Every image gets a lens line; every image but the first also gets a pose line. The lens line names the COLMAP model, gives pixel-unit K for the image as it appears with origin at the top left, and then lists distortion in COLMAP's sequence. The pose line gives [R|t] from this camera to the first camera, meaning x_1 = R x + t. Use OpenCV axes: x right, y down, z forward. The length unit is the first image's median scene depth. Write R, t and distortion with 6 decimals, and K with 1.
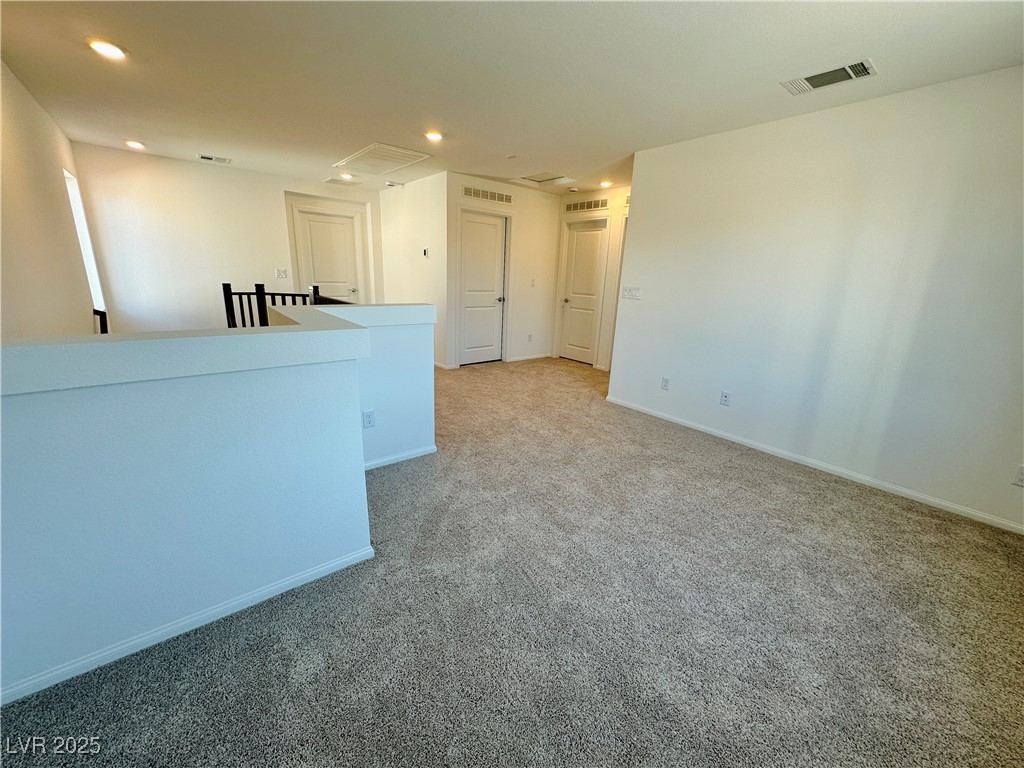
lens RADIAL K [[409.5, 0, 512.5], [0, 409.5, 383.2], [0, 0, 1]] dist [-0.001480, 0.000579]
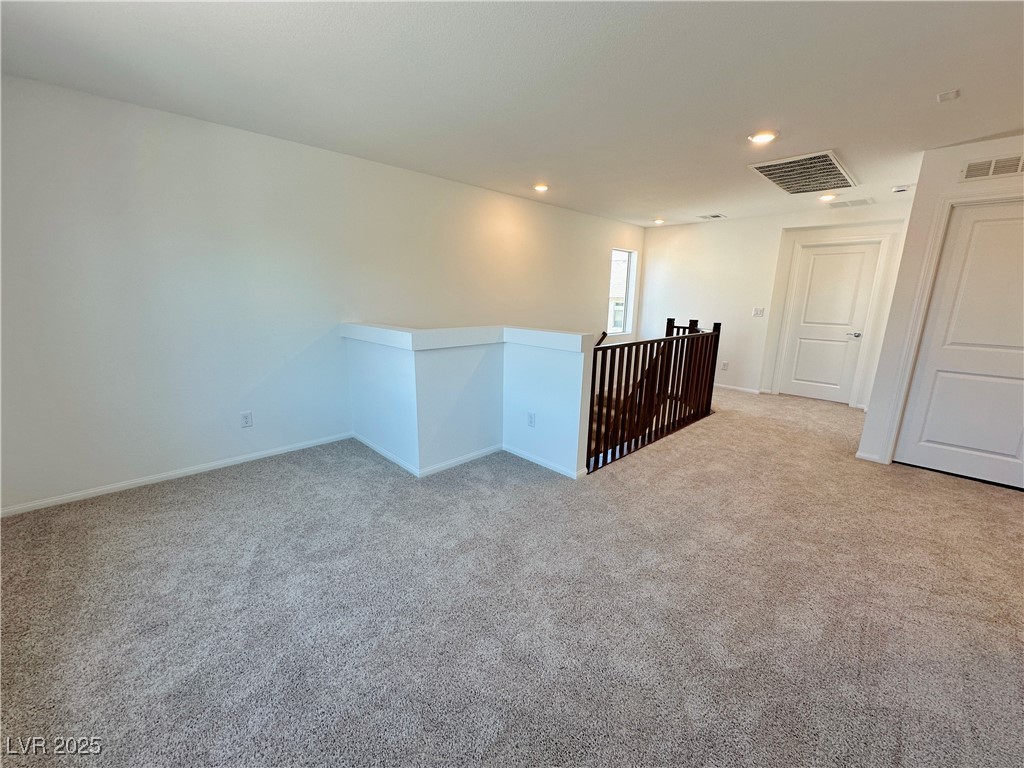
lens RADIAL K [[409.5, 0, 512.5], [0, 409.5, 383.2], [0, 0, 1]] dist [-0.001480, 0.000579]
pose [[0.083686, 0.174722, -0.981055, 0.430001], [-0.277092, 0.949761, 0.145512, -0.092644], [0.957192, 0.259665, 0.127896, 0.383942]]
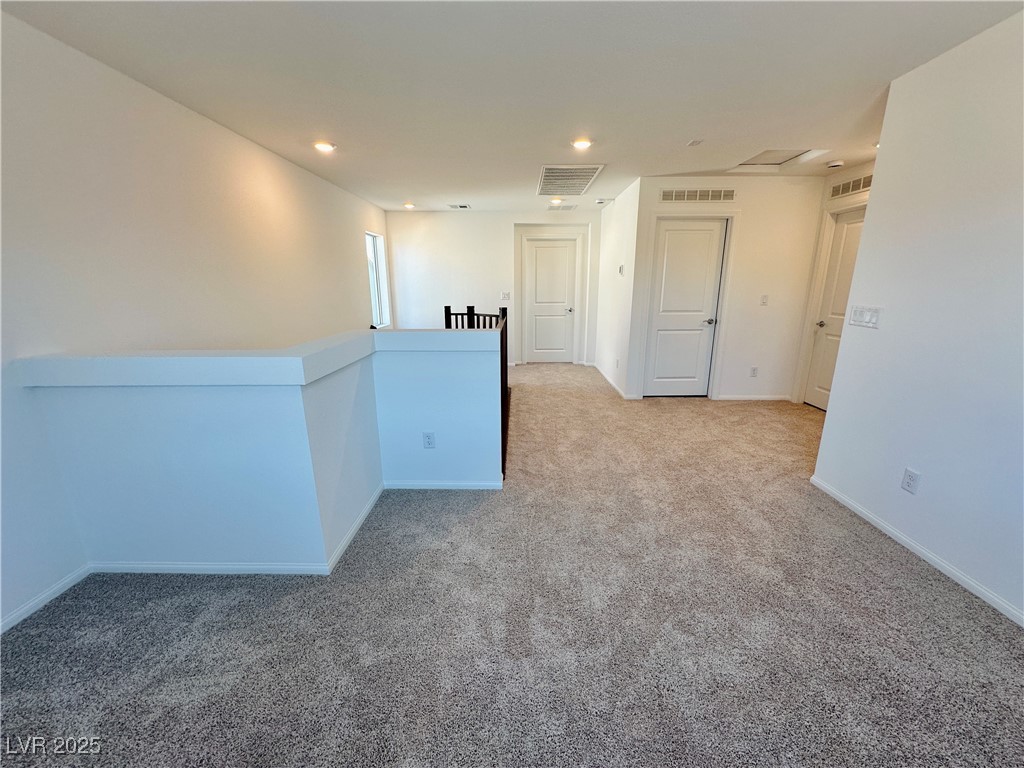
lens RADIAL K [[409.5, 0, 512.5], [0, 409.5, 383.2], [0, 0, 1]] dist [-0.001480, 0.000579]
pose [[0.763186, 0.111733, -0.636446, 0.224927], [-0.135178, 0.990751, 0.011836, -0.047704], [0.631882, 0.077001, 0.771231, 0.167650]]
